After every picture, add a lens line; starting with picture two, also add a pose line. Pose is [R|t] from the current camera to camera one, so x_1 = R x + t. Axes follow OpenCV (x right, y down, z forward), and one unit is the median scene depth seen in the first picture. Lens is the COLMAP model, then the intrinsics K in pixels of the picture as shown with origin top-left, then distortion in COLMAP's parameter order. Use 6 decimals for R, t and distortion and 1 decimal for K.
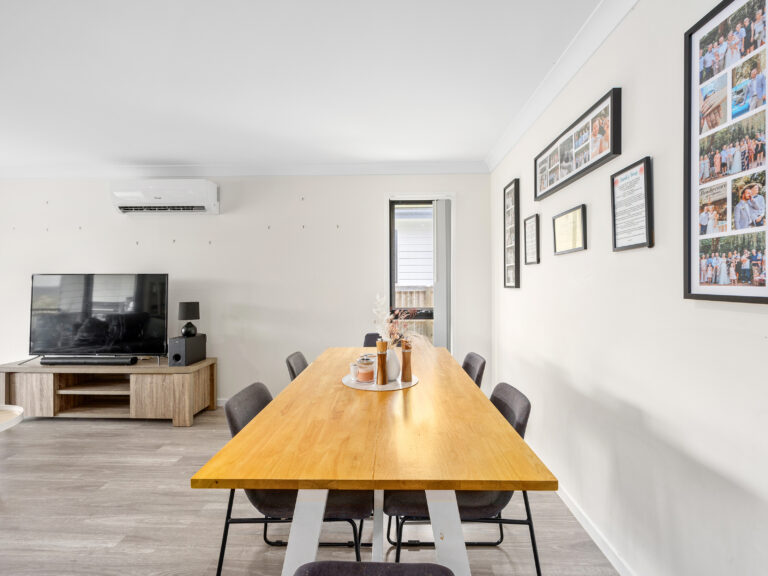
lens RADIAL K [[350.0, 0, 391.1], [0, 350.0, 282.8], [0, 0, 1]] dist [-0.000881, -0.000589]
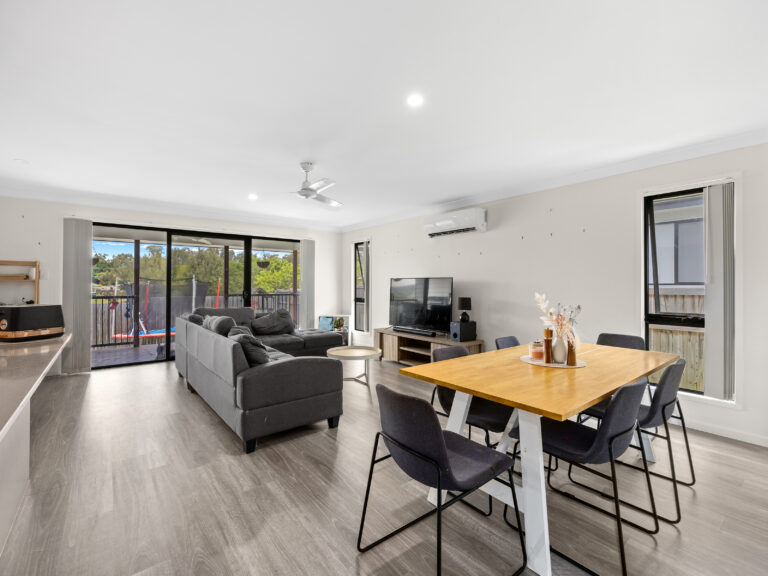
lens RADIAL K [[350.0, 0, 378.7], [0, 350.0, 283.6], [0, 0, 1]] dist [-0.000881, -0.000589]
pose [[0.633022, 0.003460, -0.774126, 0.306806], [-0.003224, 0.999993, 0.001833, -0.001948], [0.774127, 0.001336, 0.633029, -0.162085]]
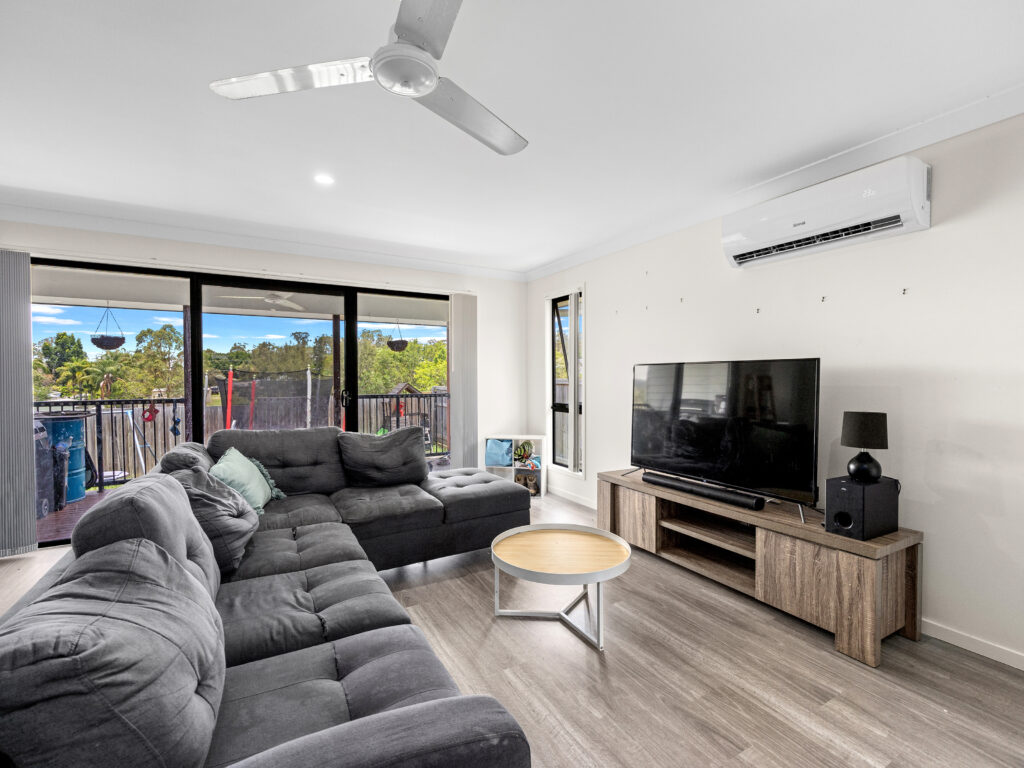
lens RADIAL K [[466.6, 0, 509.5], [0, 466.6, 385.7], [0, 0, 1]] dist [-0.000881, -0.000589]
pose [[0.513103, 0.016550, -0.858167, -0.278230], [0.003752, 0.999761, 0.021525, -0.000008], [0.858319, -0.014265, 0.512919, 0.226392]]
